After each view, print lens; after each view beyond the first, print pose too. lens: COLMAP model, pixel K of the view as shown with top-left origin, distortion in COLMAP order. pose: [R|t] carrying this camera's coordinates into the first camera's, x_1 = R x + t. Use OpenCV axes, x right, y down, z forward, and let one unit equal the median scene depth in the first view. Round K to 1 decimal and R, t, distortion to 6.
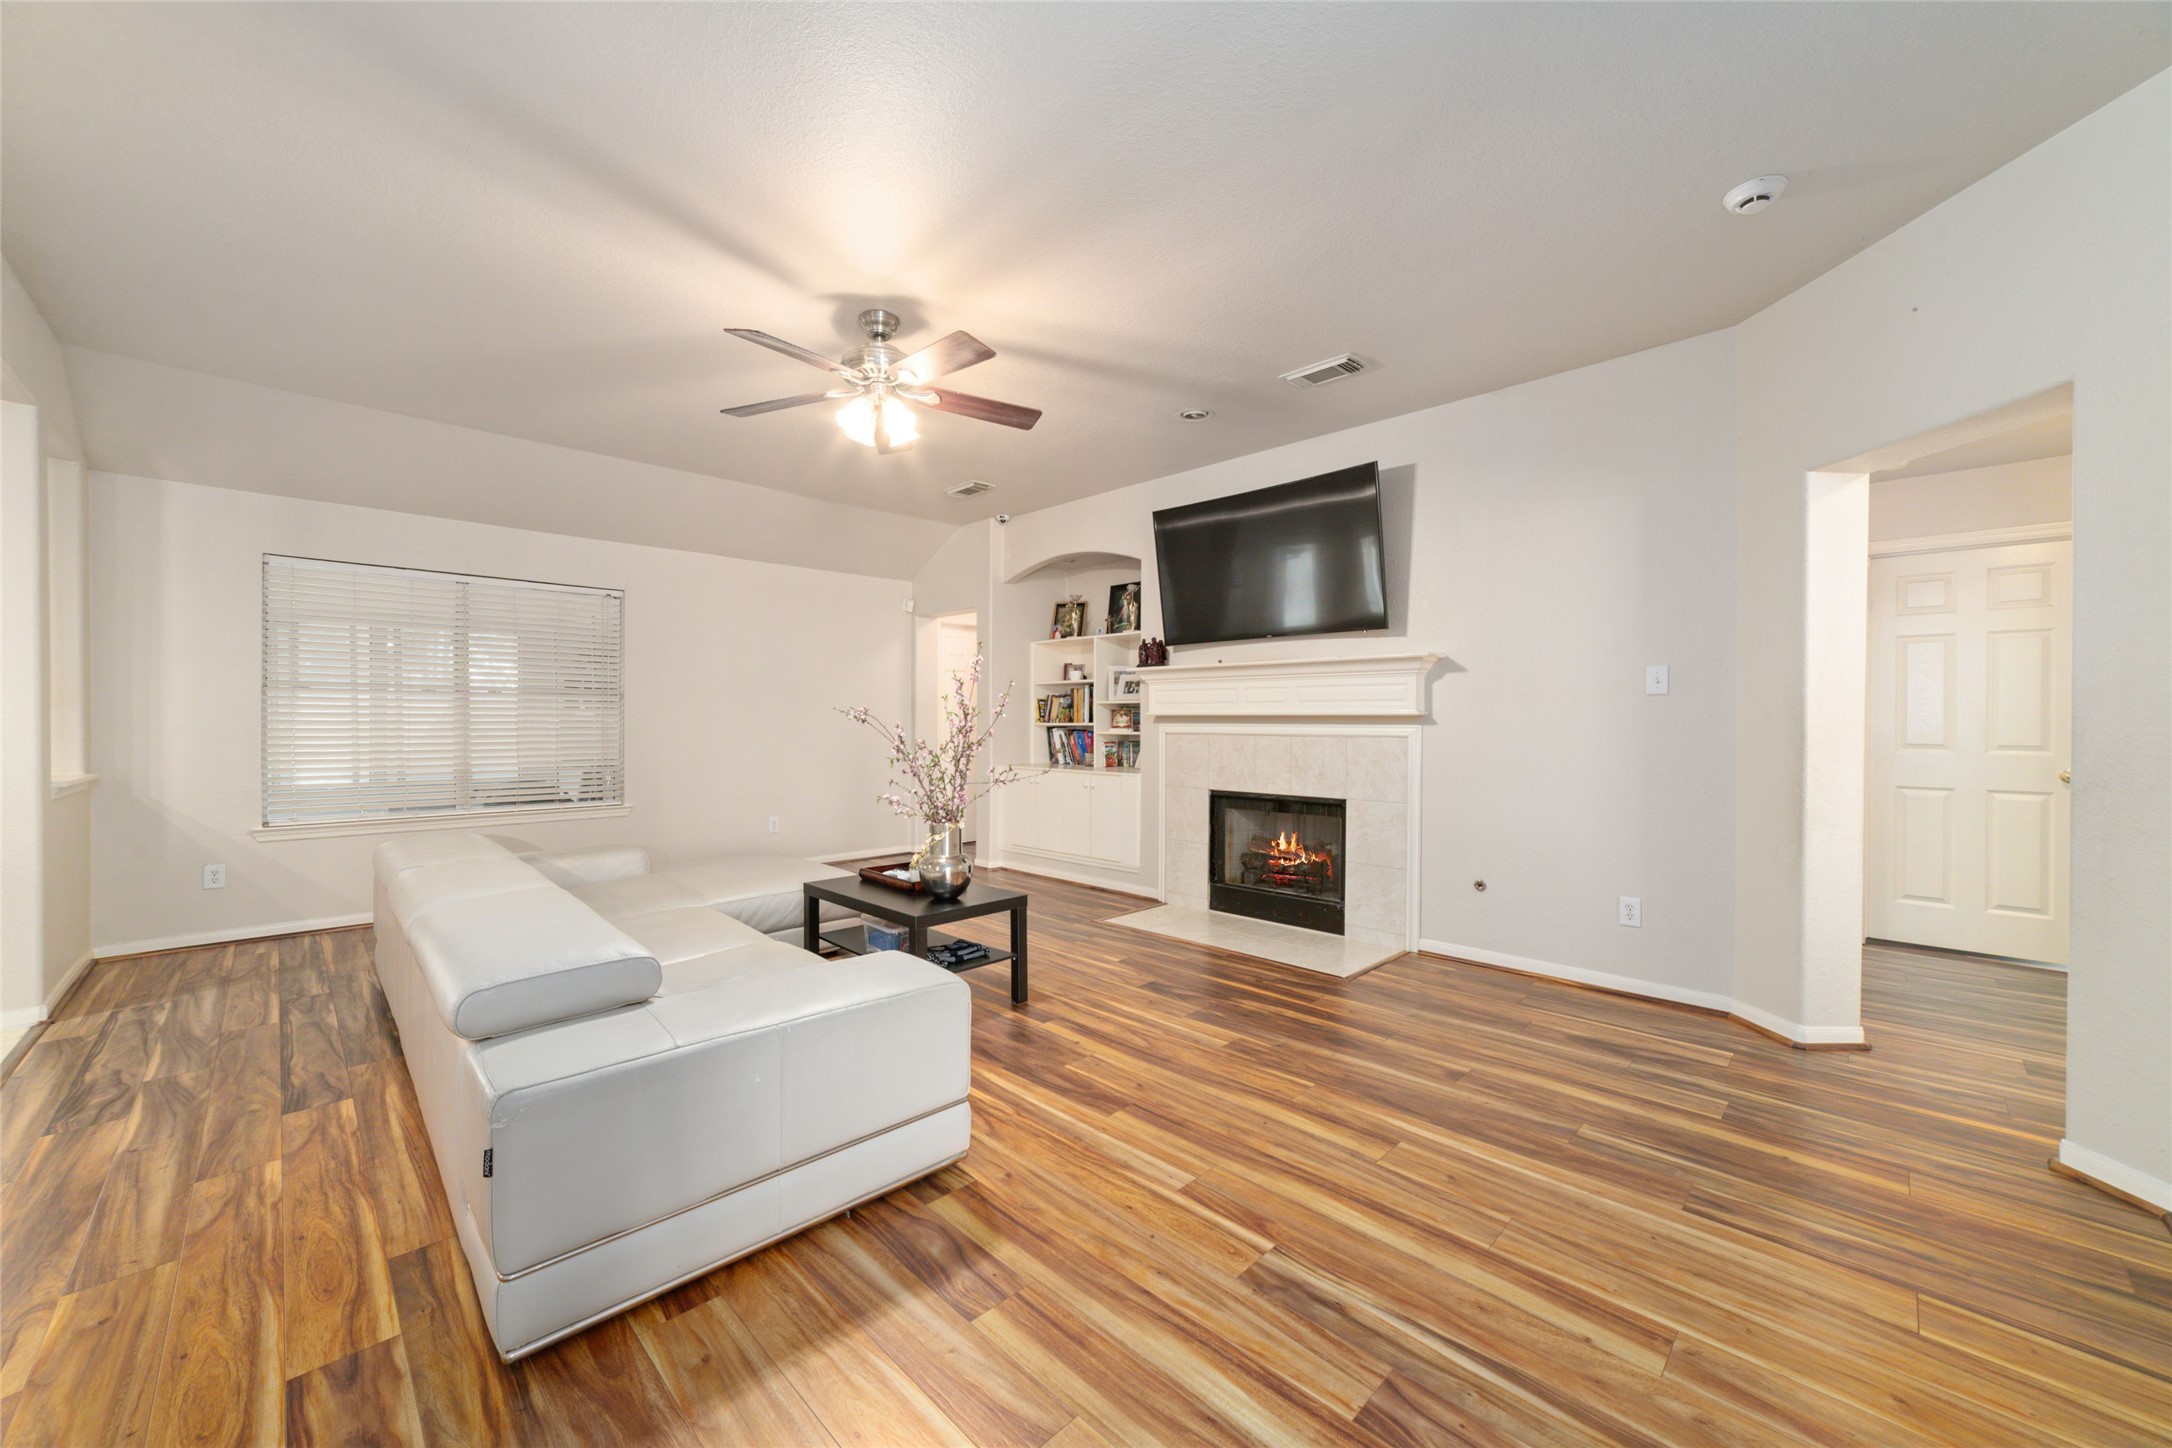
lens RADIAL K [[822.0, 0, 1087.1], [0, 822.0, 720.1], [0, 0, 1]] dist [-0.023271, 0.009295]
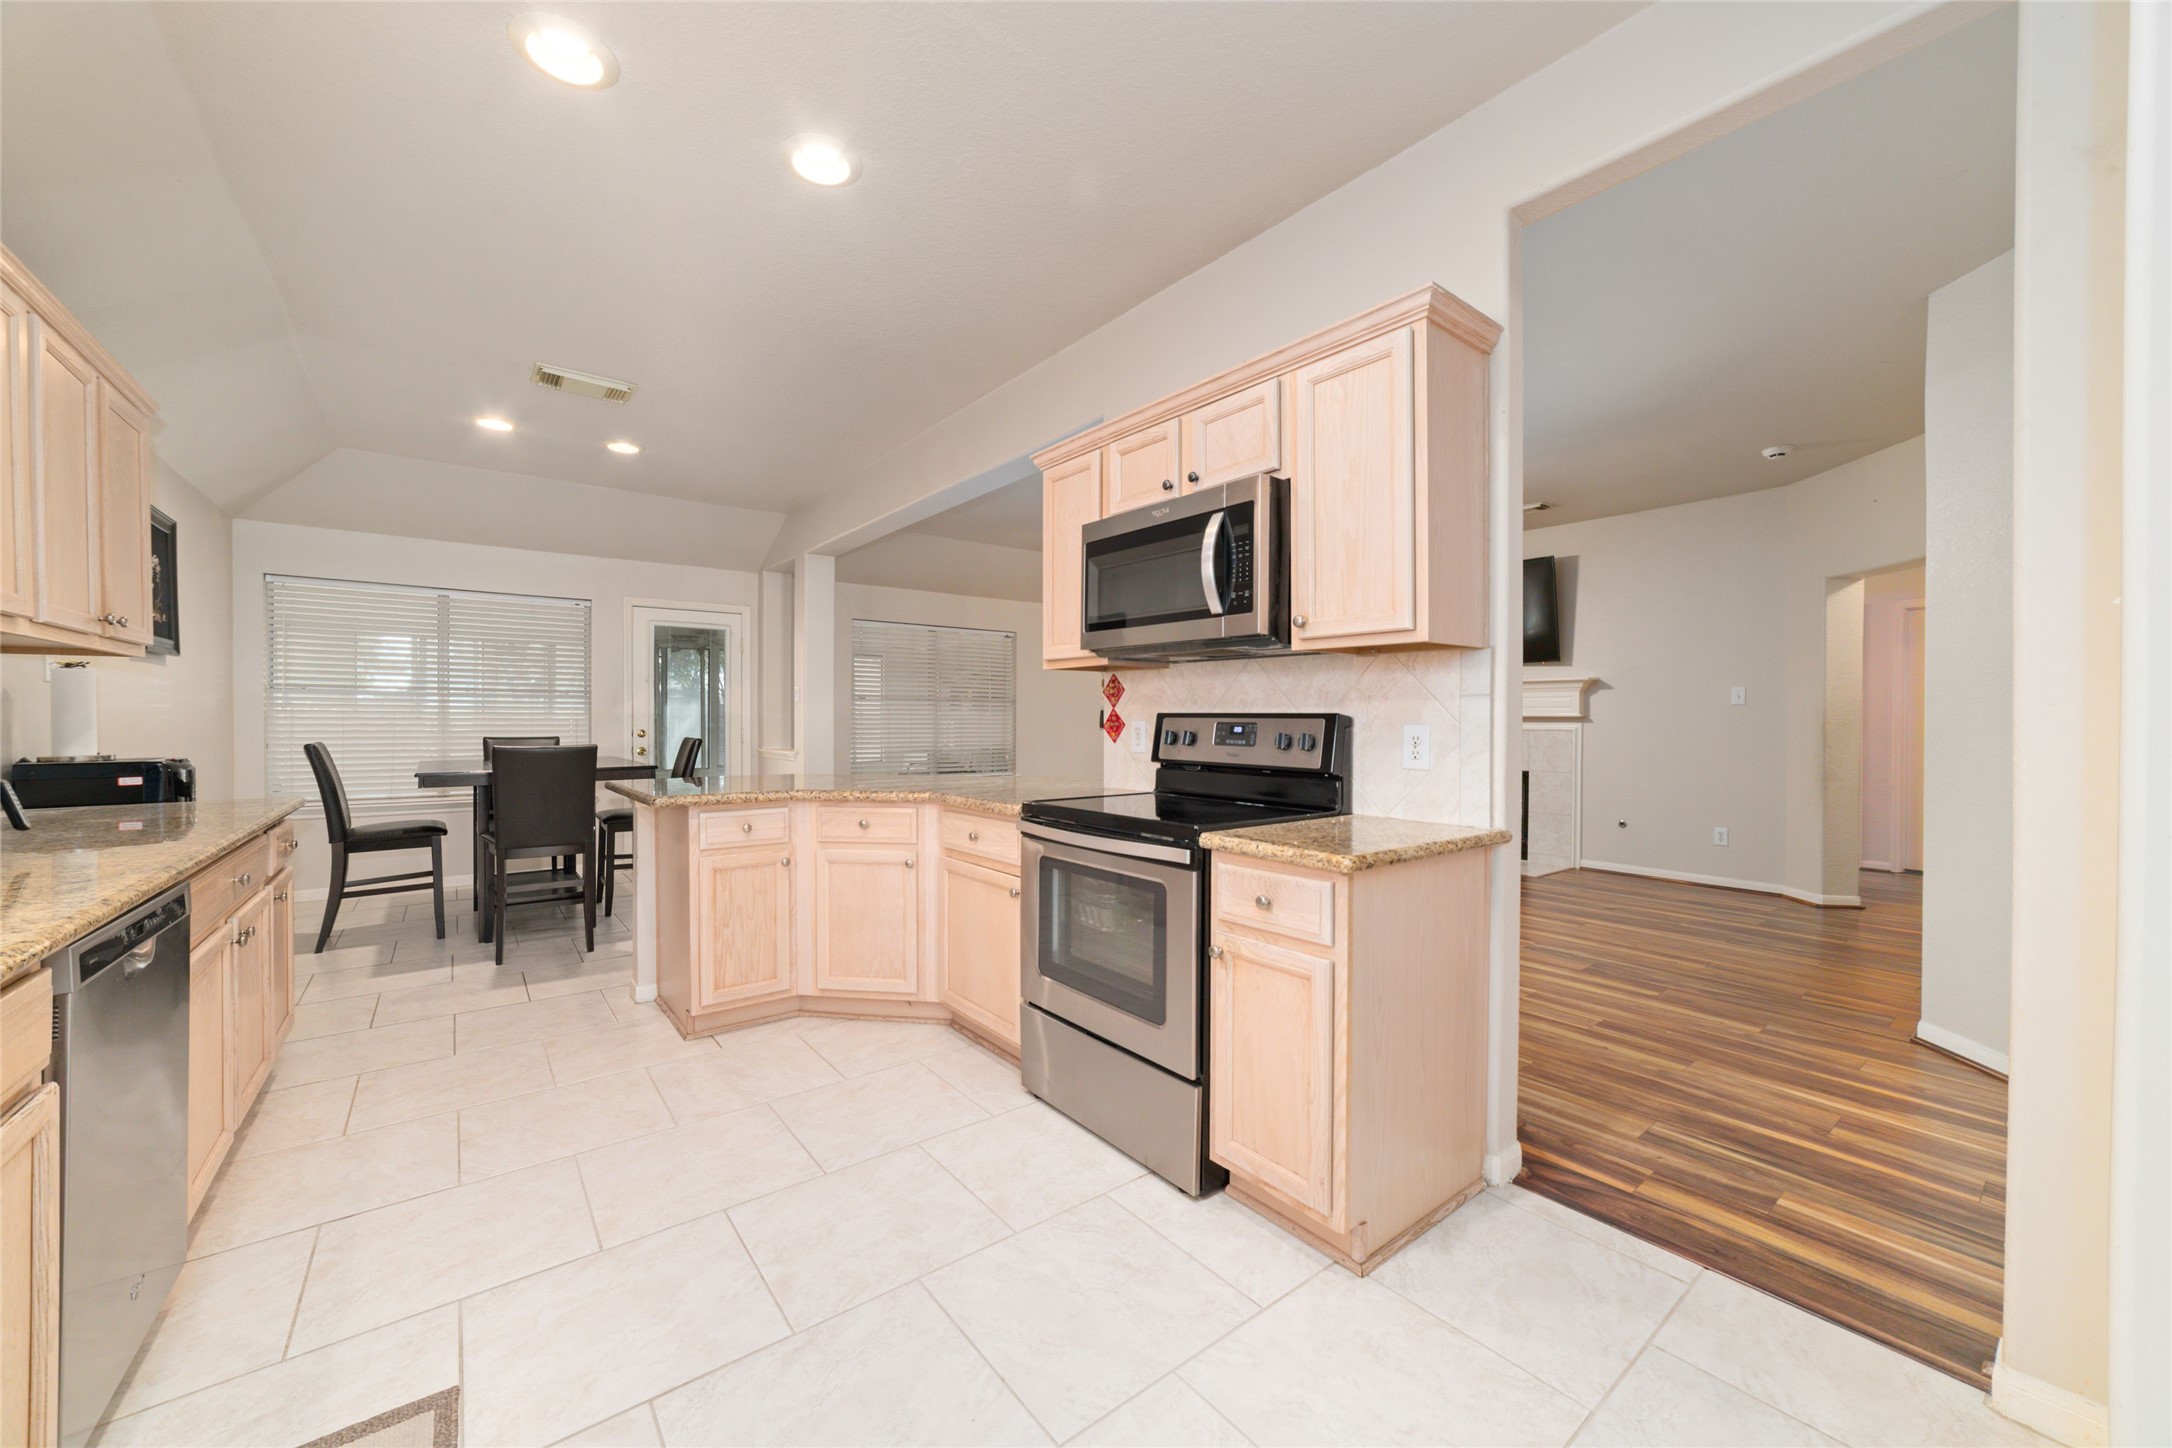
lens RADIAL K [[822.0, 0, 1087.1], [0, 822.0, 720.1], [0, 0, 1]] dist [-0.023271, 0.009295]
pose [[0.992660, 0.002730, -0.120905, -0.559746], [-0.002789, 0.999996, -0.000318, 0.005564], [0.120904, 0.000653, 0.992664, -1.081488]]
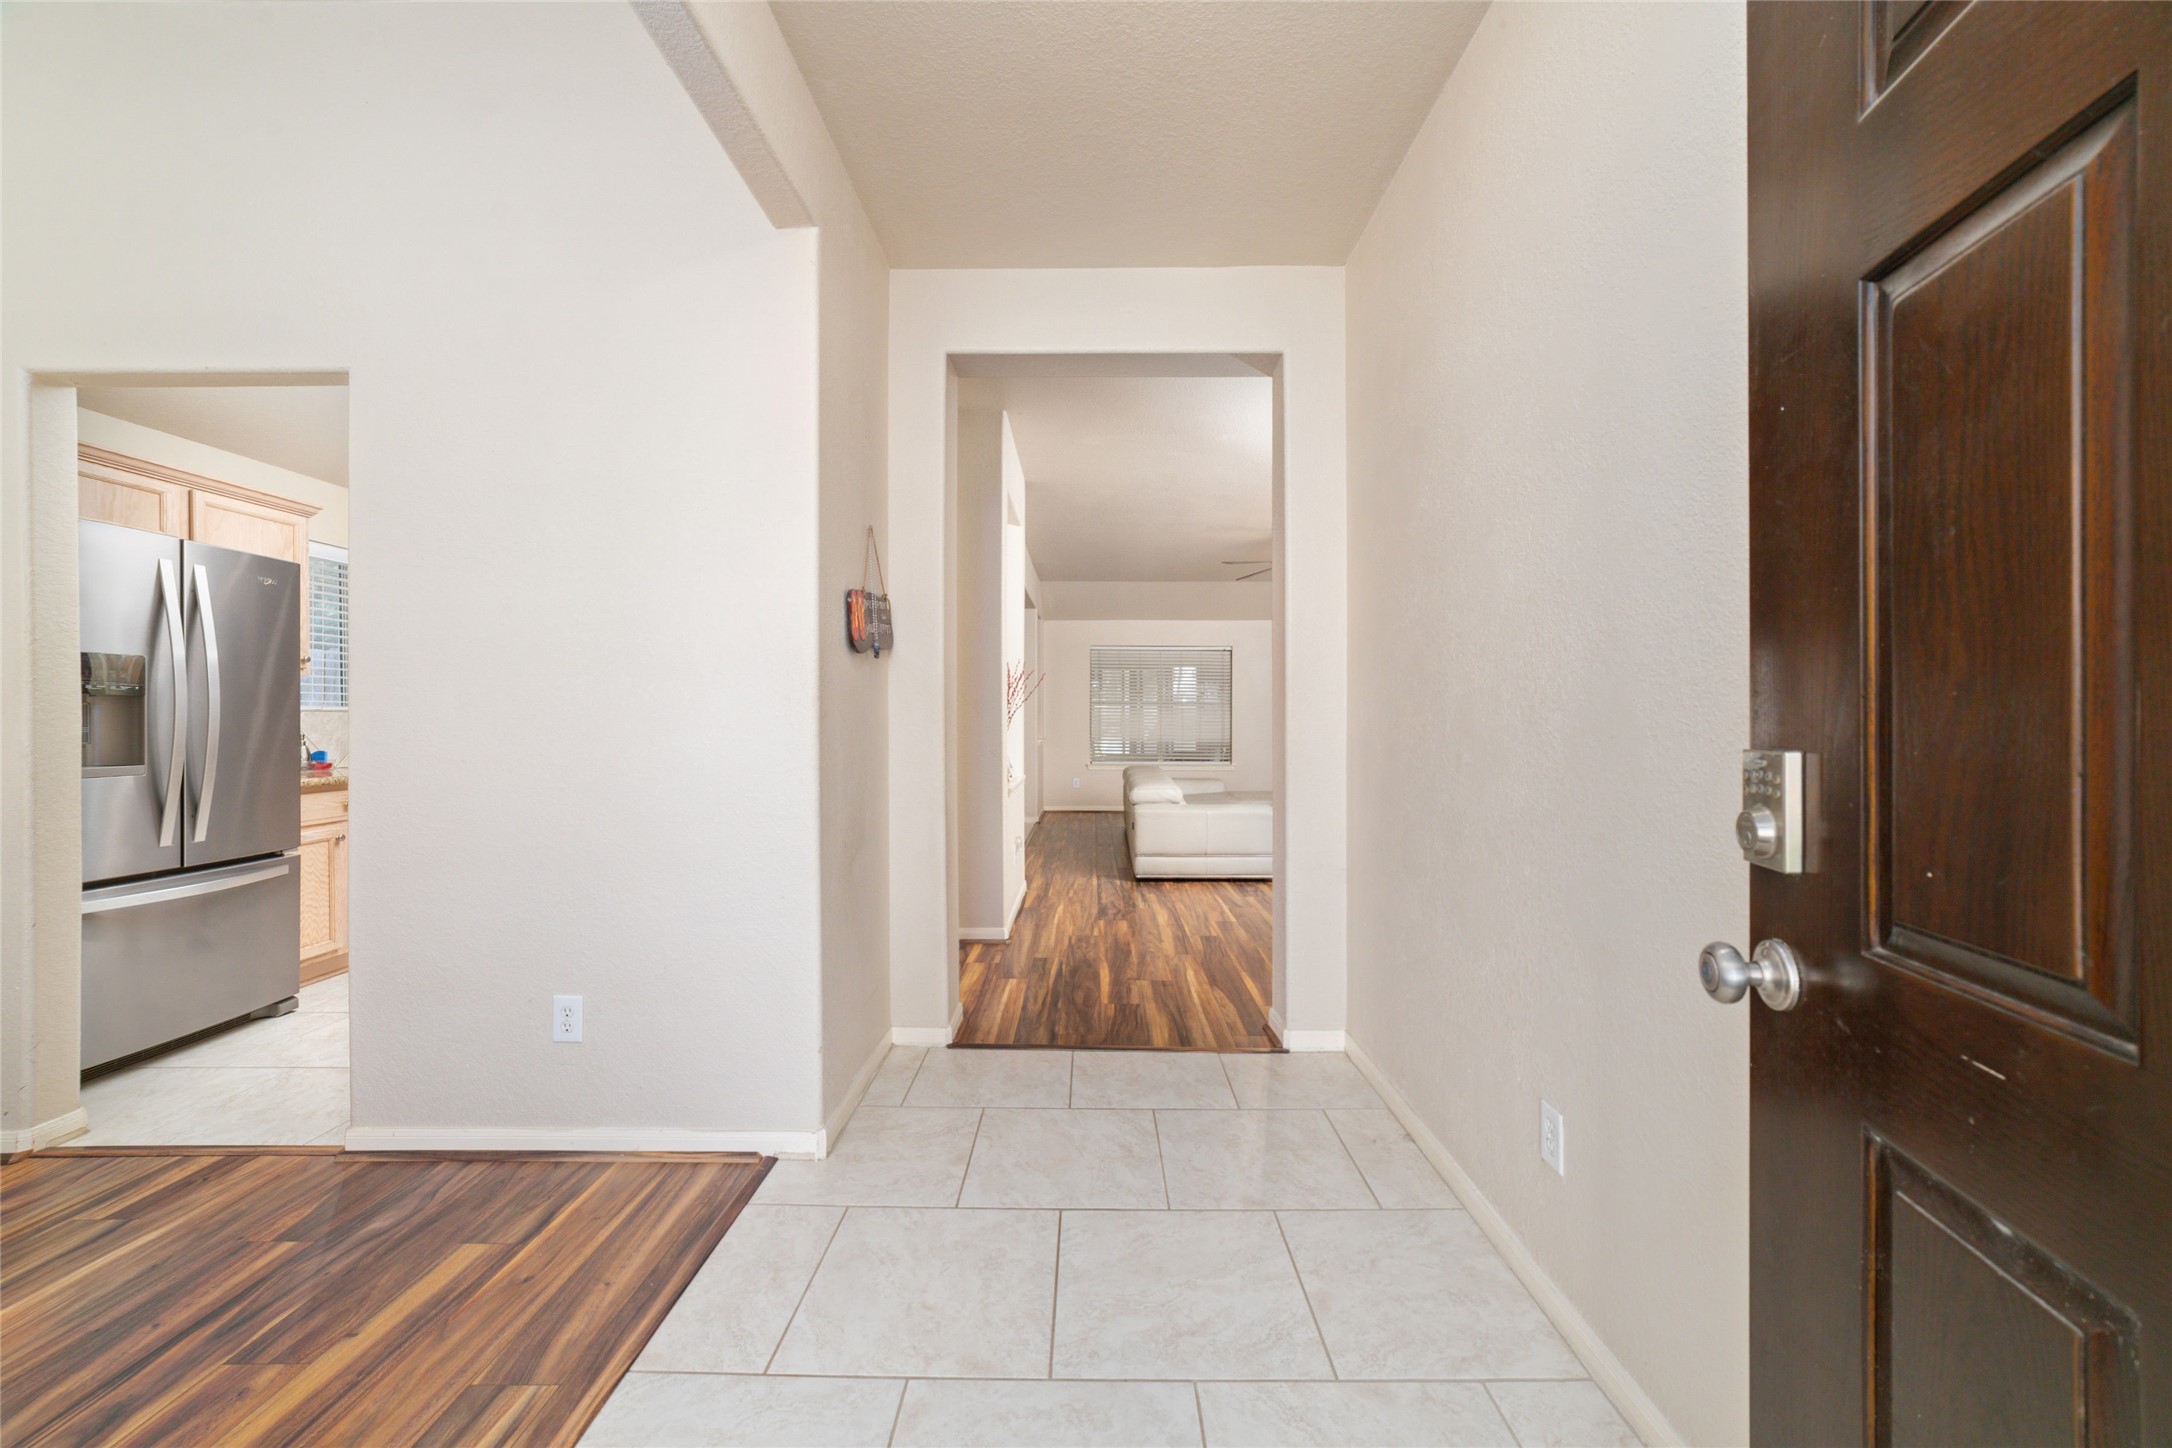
lens RADIAL K [[822.0, 0, 1087.1], [0, 822.0, 720.1], [0, 0, 1]] dist [-0.023271, 0.009295]
pose [[0.704865, 0.002393, -0.709337, 1.121679], [-0.003521, 0.999994, -0.000125, 0.013707], [0.709332, 0.002585, 0.704869, -1.146918]]
